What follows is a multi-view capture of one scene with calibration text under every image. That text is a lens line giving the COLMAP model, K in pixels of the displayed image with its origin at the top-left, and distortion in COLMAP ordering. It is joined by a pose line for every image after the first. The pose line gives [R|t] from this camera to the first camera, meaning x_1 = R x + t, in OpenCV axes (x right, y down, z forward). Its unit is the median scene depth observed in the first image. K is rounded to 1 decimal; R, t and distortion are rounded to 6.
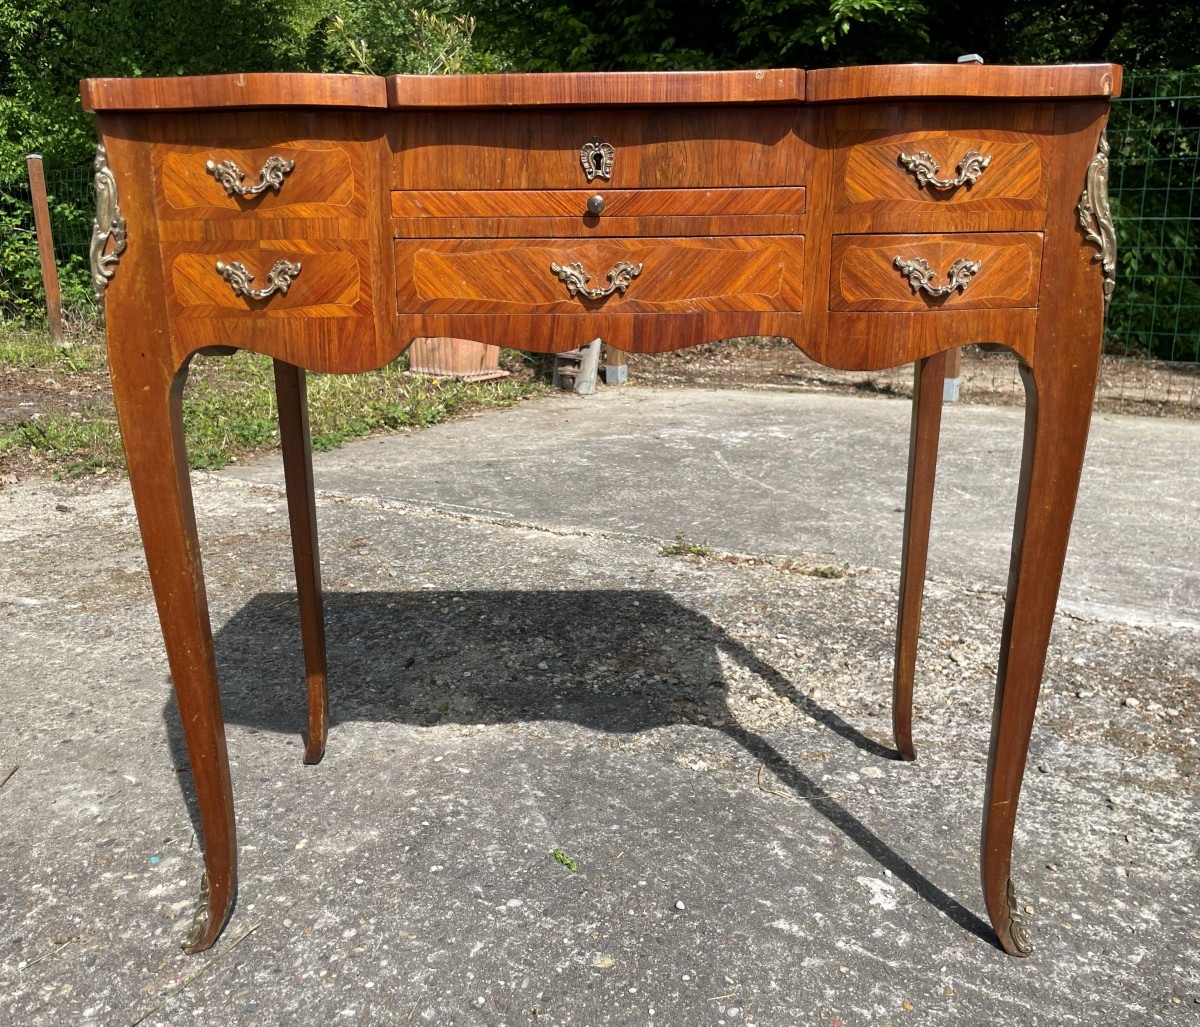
lens RADIAL K [[1058.1, 0, 602.5], [0, 1058.1, 497.5], [0, 0, 1]] dist [0.102505, -0.152818]
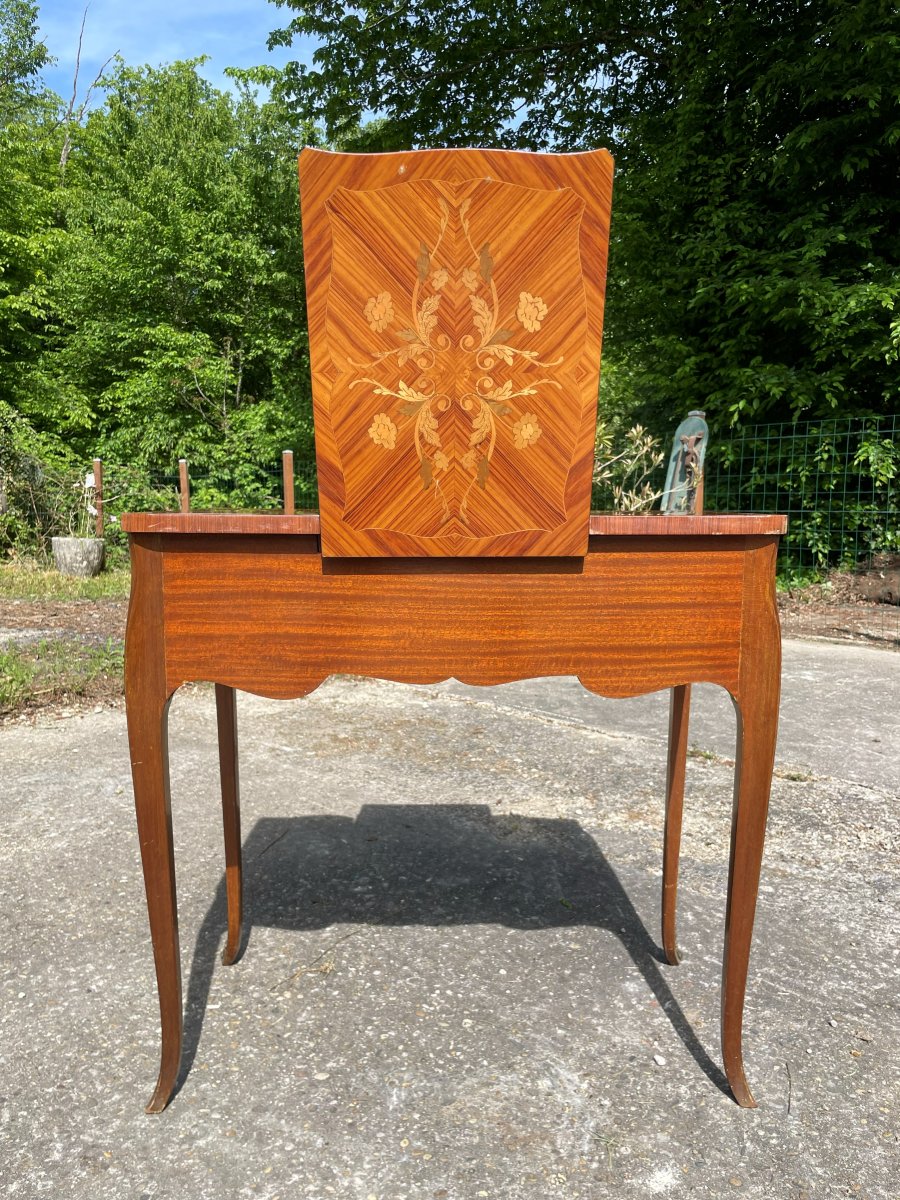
lens RADIAL K [[926.8, 0, 452.6], [0, 926.8, 610.5], [0, 0, 1]] dist [0.084340, -0.123181]
pose [[0.960841, 0.042211, -0.273865, 0.085903], [-0.072733, 0.992094, -0.102268, 0.009156], [0.267383, 0.118183, 0.956315, -0.279892]]
